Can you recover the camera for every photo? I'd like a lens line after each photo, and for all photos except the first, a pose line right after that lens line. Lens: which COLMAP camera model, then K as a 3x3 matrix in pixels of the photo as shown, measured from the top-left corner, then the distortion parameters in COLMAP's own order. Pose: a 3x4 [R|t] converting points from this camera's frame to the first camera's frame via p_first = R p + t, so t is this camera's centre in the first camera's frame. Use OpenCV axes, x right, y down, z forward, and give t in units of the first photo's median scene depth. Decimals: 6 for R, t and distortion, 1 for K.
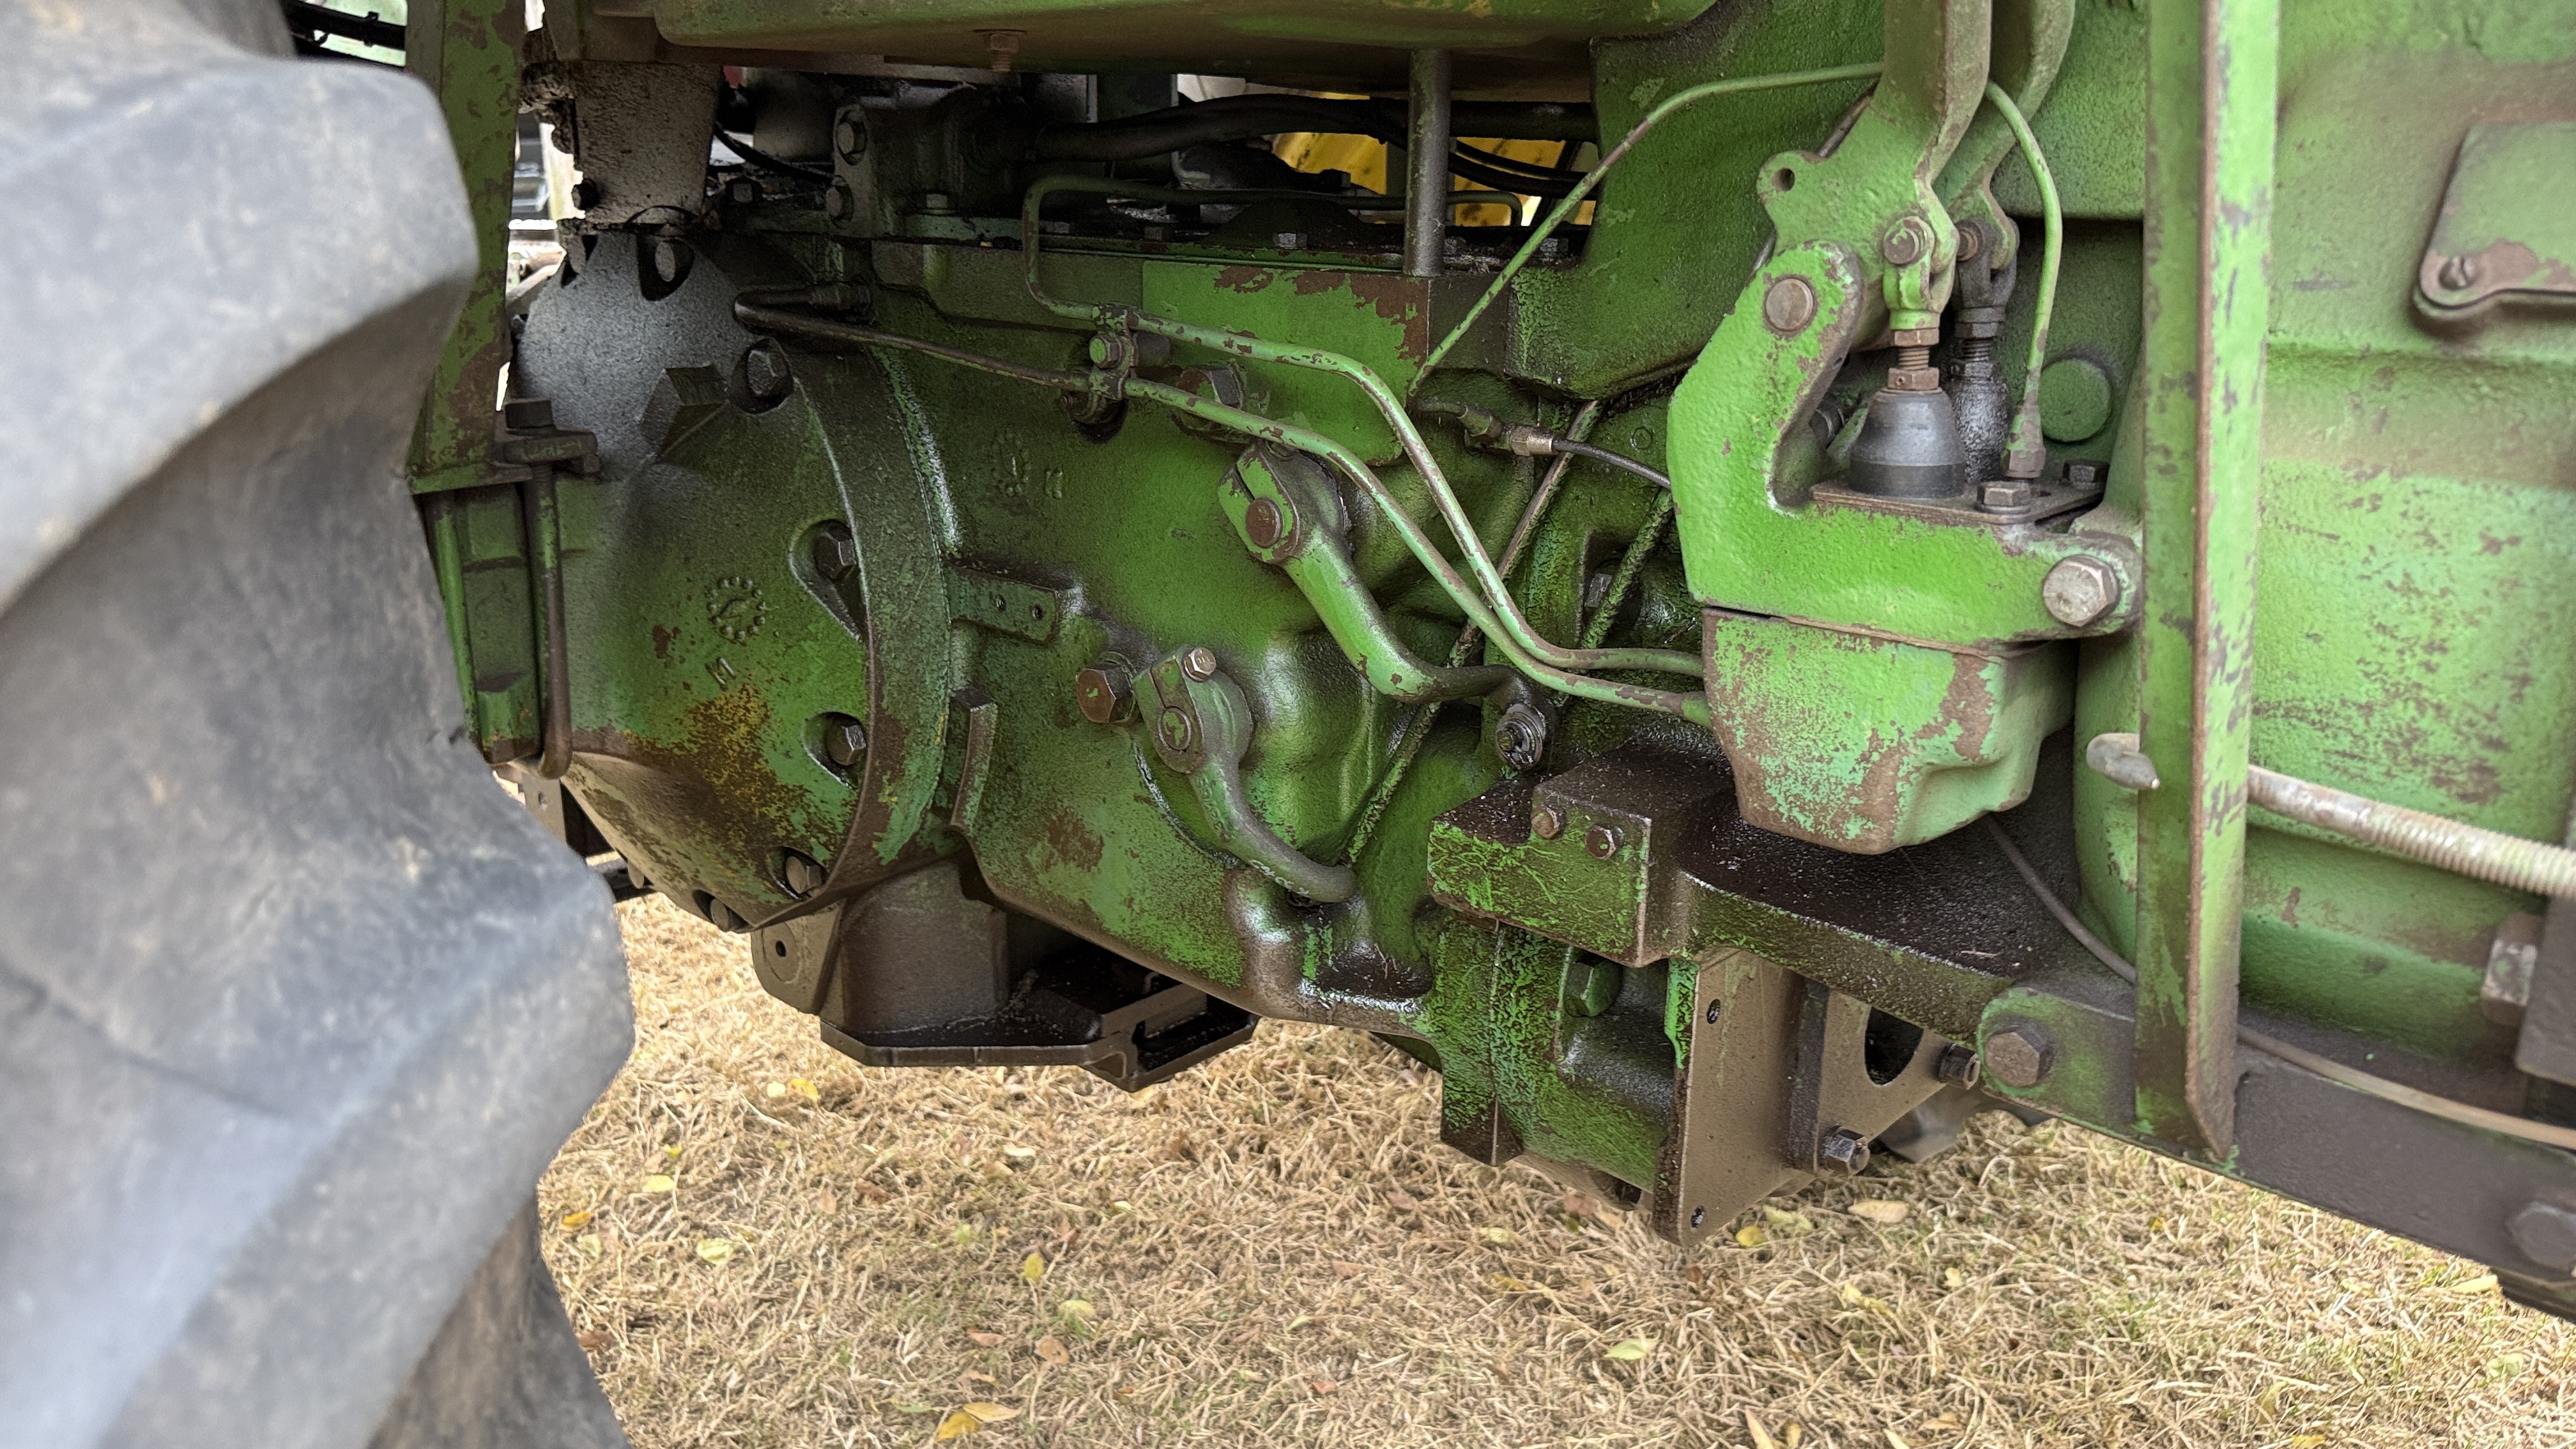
lens RADIAL K [[1869.3, 0, 1326.4], [0, 1869.3, 776.3], [0, 0, 1]] dist [0.015118, -0.035285]
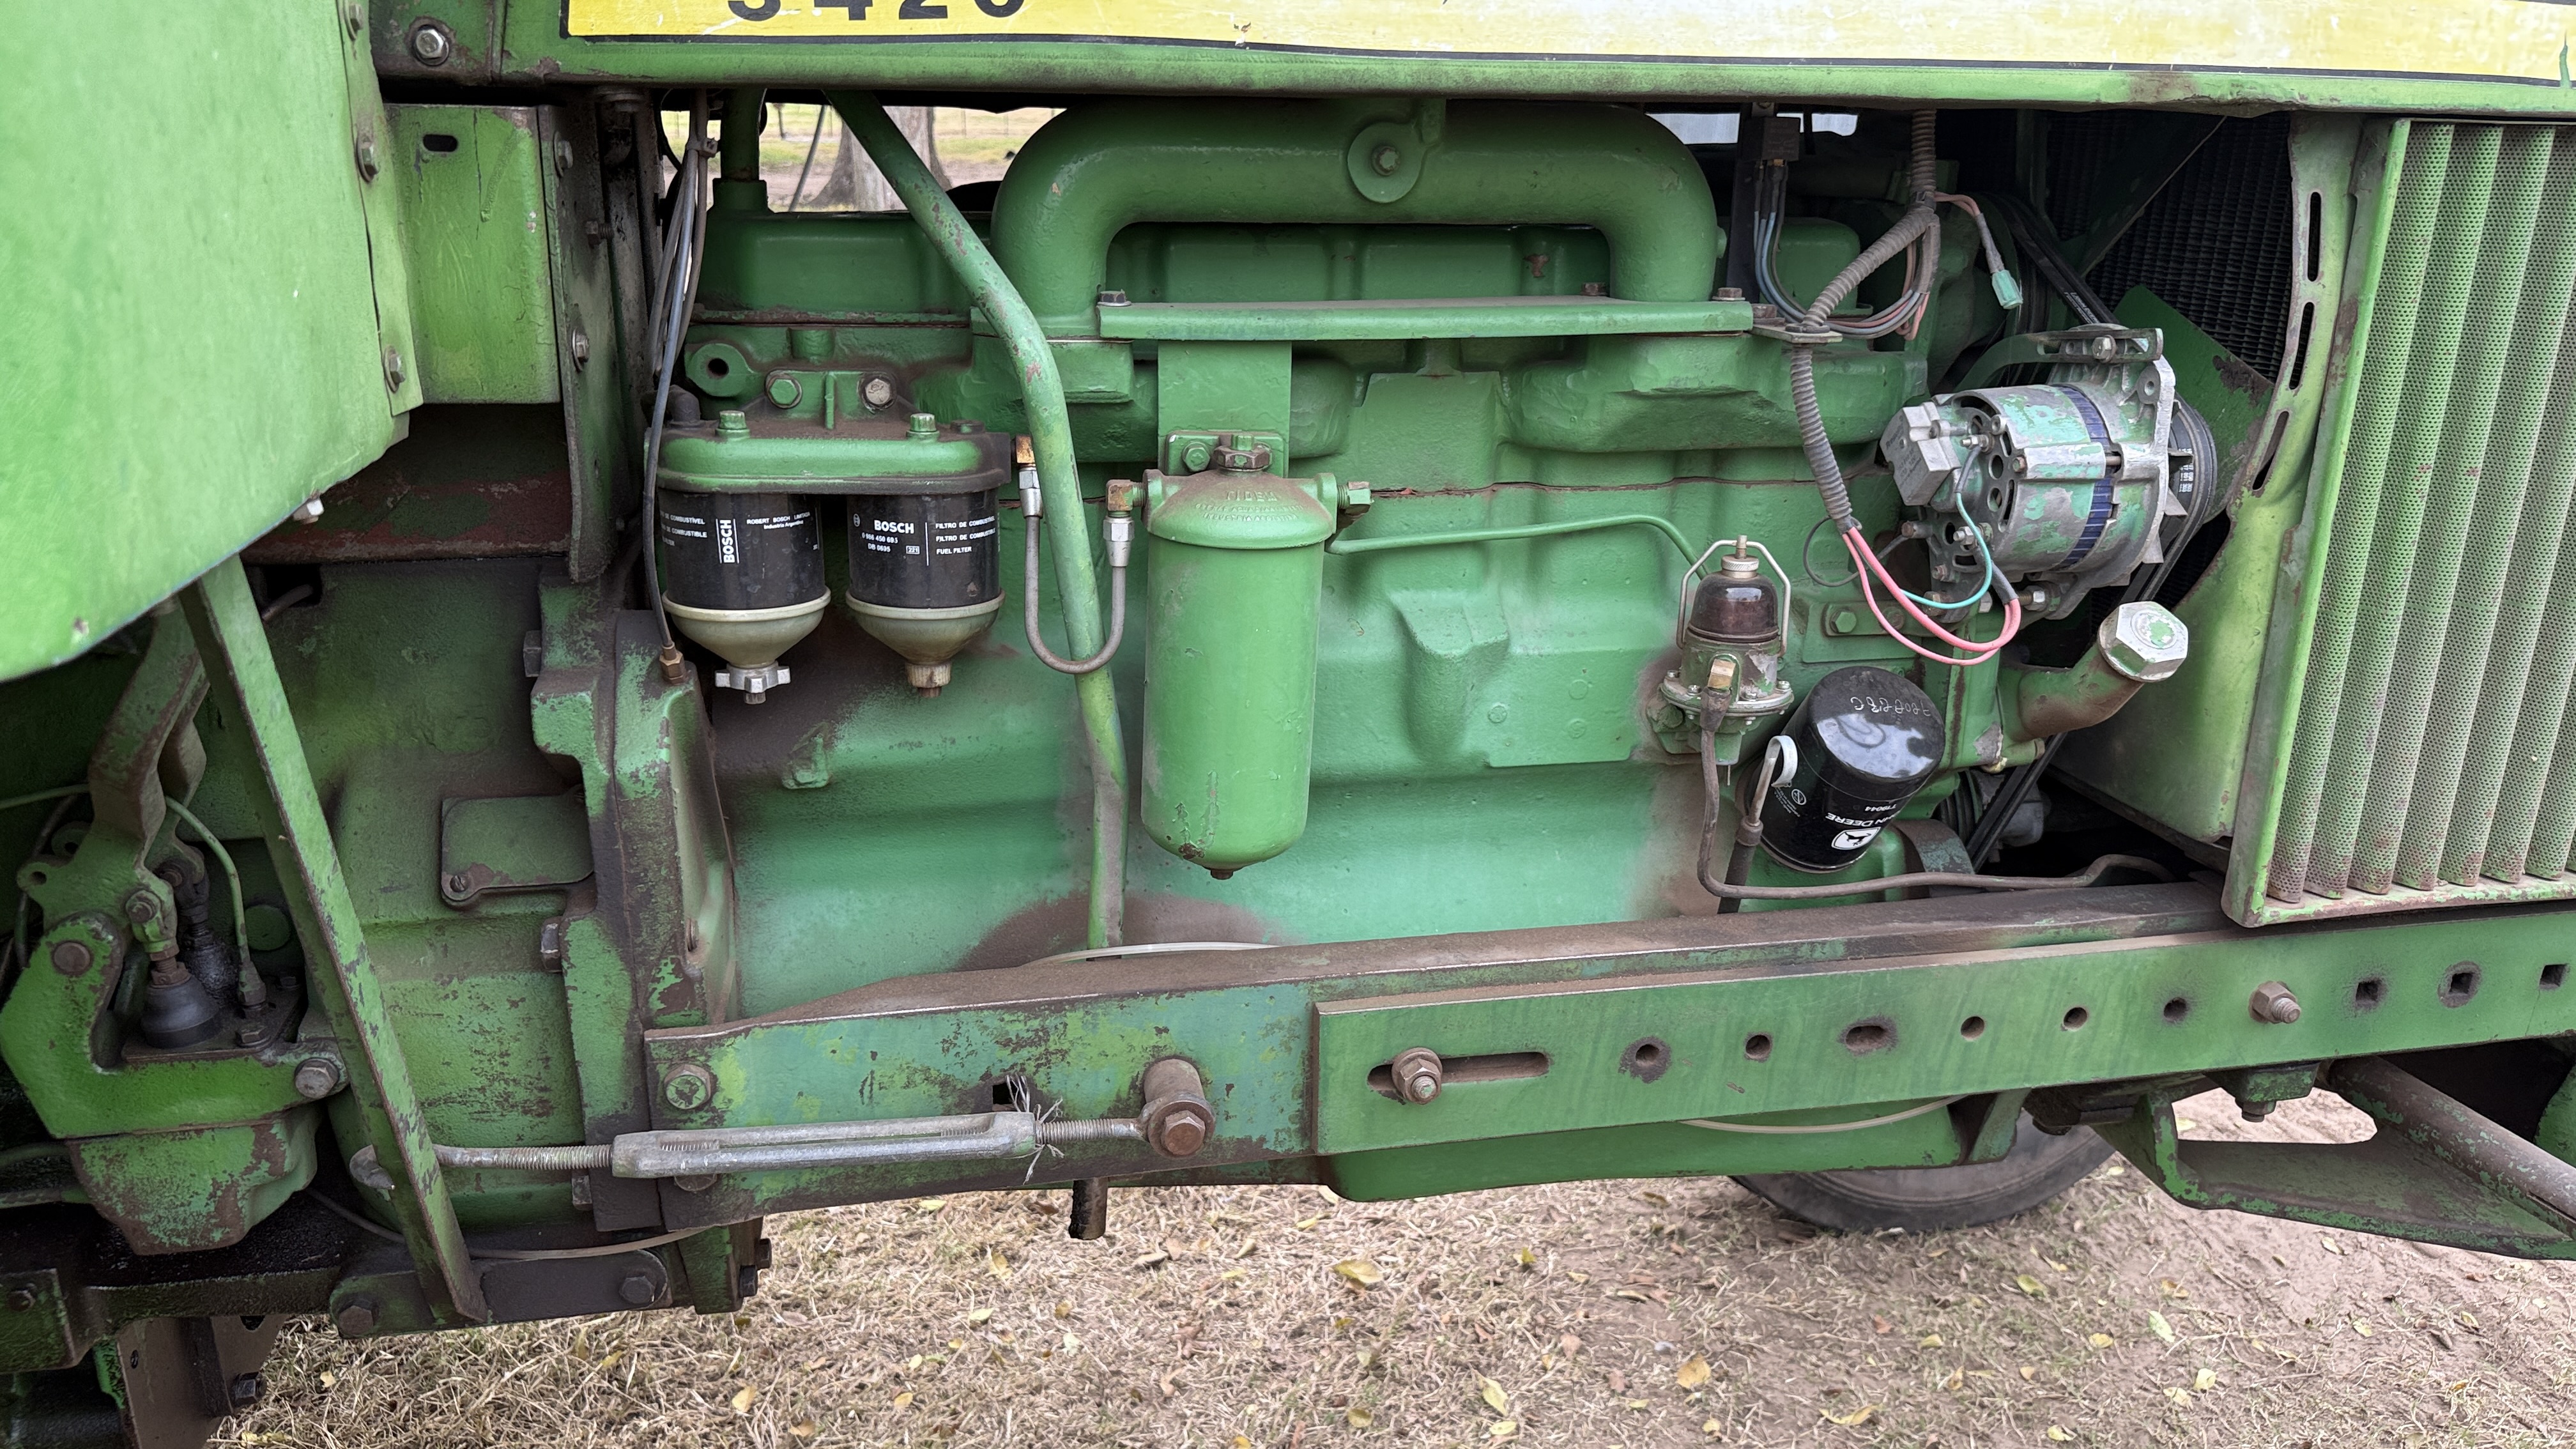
lens RADIAL K [[1776.1, 0, 1300.4], [0, 1776.1, 749.7], [0, 0, 1]] dist [0.006226, -0.005098]
pose [[0.579046, -0.253979, 0.774726, -0.283657], [0.246106, 0.960364, 0.130892, -0.367231], [-0.777263, 0.114872, 0.618601, -0.796002]]
